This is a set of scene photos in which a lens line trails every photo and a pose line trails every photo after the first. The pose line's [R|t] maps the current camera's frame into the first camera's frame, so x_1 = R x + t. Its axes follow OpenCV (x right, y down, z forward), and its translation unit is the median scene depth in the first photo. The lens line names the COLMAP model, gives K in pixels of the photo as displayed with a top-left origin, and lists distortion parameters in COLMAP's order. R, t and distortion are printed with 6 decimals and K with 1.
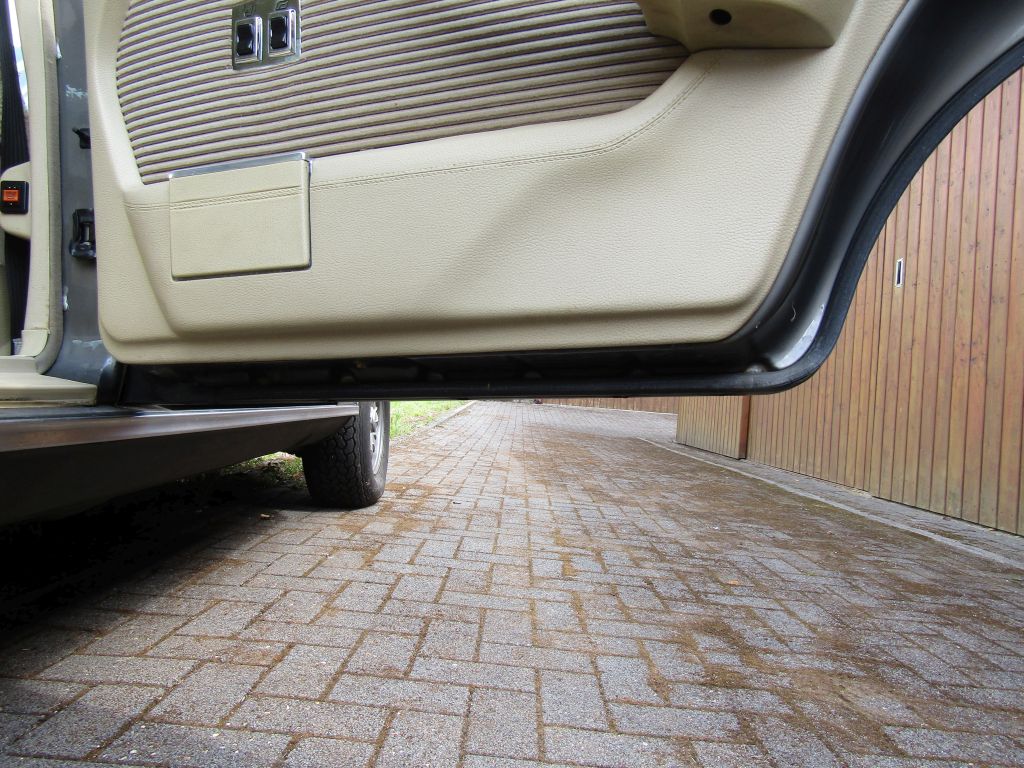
lens RADIAL K [[724.5, 0, 514.1], [0, 724.5, 381.9], [0, 0, 1]] dist [0.002475, -0.009456]
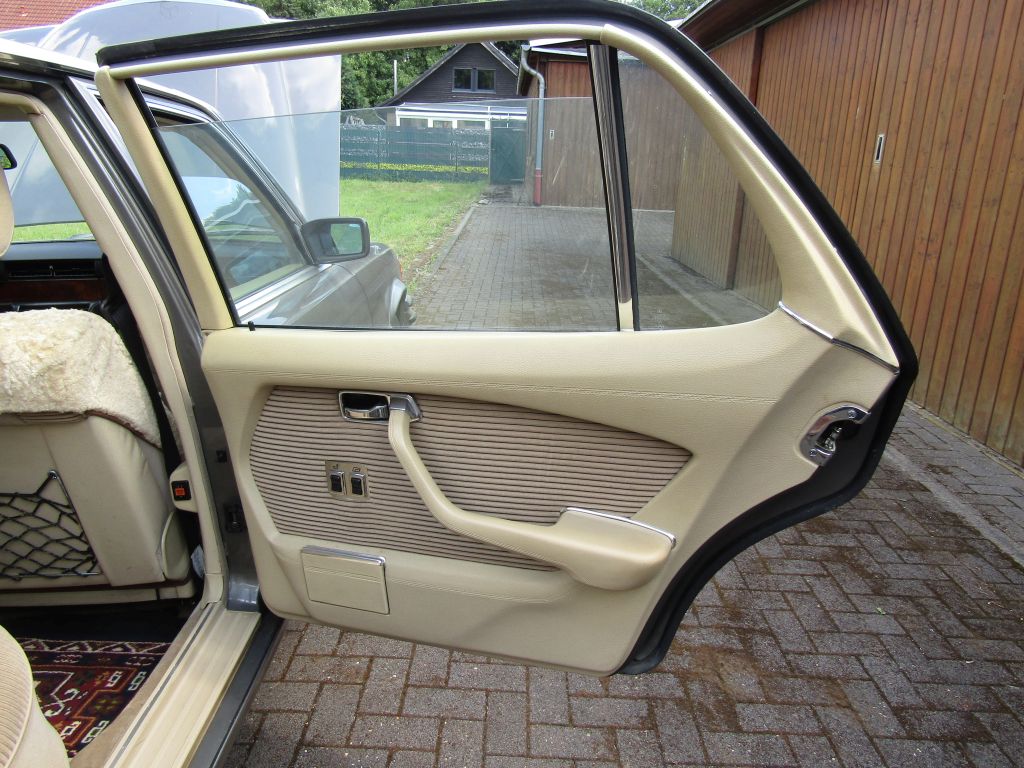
lens RADIAL K [[727.8, 0, 513.0], [0, 727.8, 379.6], [0, 0, 1]] dist [-0.006796, 0.000561]
pose [[0.999122, -0.039848, -0.012947, 0.014205], [0.041898, 0.949544, 0.310822, -0.217227], [-0.000092, -0.311091, 0.950380, -0.098836]]
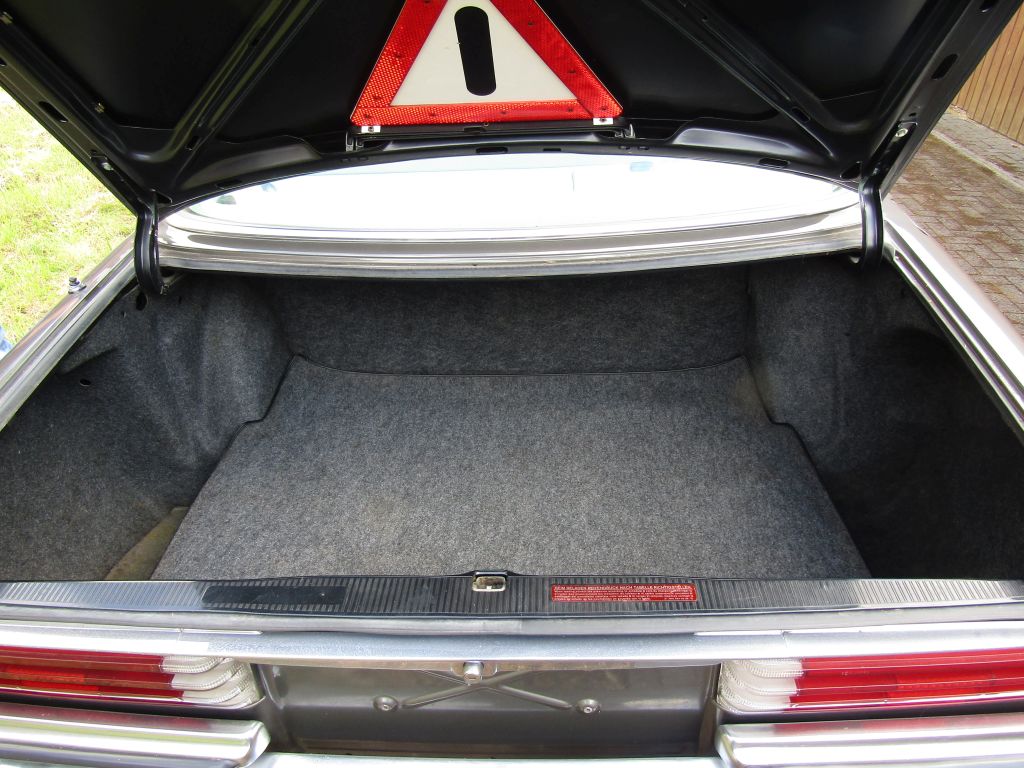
lens RADIAL K [[724.5, 0, 514.1], [0, 724.5, 381.9], [0, 0, 1]] dist [0.002475, -0.009456]
pose [[0.996176, -0.021053, -0.084797, -0.299293], [0.065112, 0.826044, 0.559832, -0.300807], [0.058260, -0.563213, 0.824256, -0.536023]]
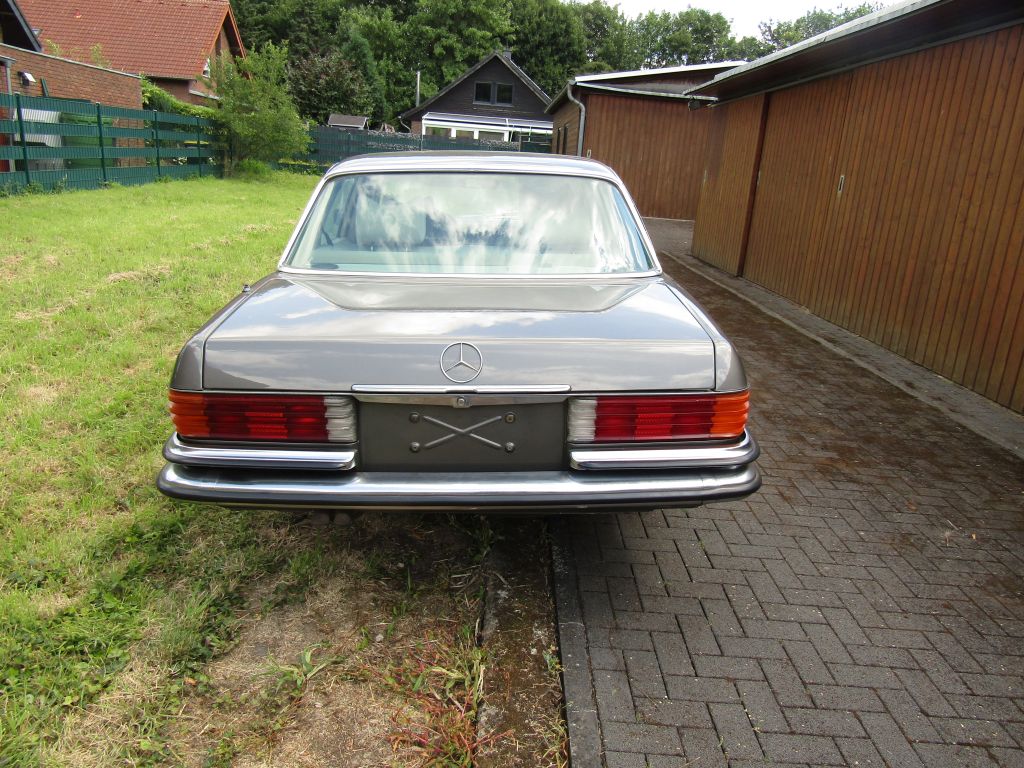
lens RADIAL K [[724.5, 0, 514.1], [0, 724.5, 381.9], [0, 0, 1]] dist [0.002475, -0.009456]
pose [[0.999947, -0.008449, 0.005962, -0.297483], [0.006203, 0.951403, 0.307885, -0.283527], [-0.008273, -0.307832, 0.951405, -0.899218]]
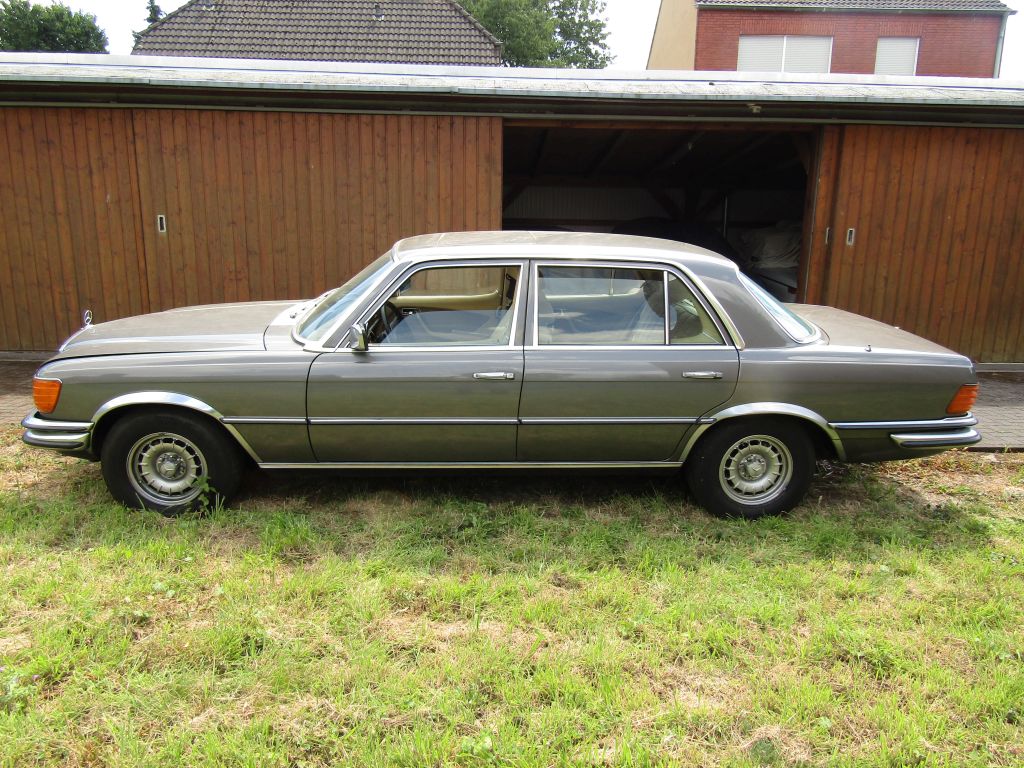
lens RADIAL K [[724.1, 0, 510.1], [0, 724.1, 382.7], [0, 0, 1]] dist [-0.005633, -0.001733]
pose [[-0.024663, -0.289680, 0.956806, -1.471500], [-0.040431, 0.956603, 0.288576, -0.379665], [-0.998878, -0.031567, -0.035305, 0.273035]]
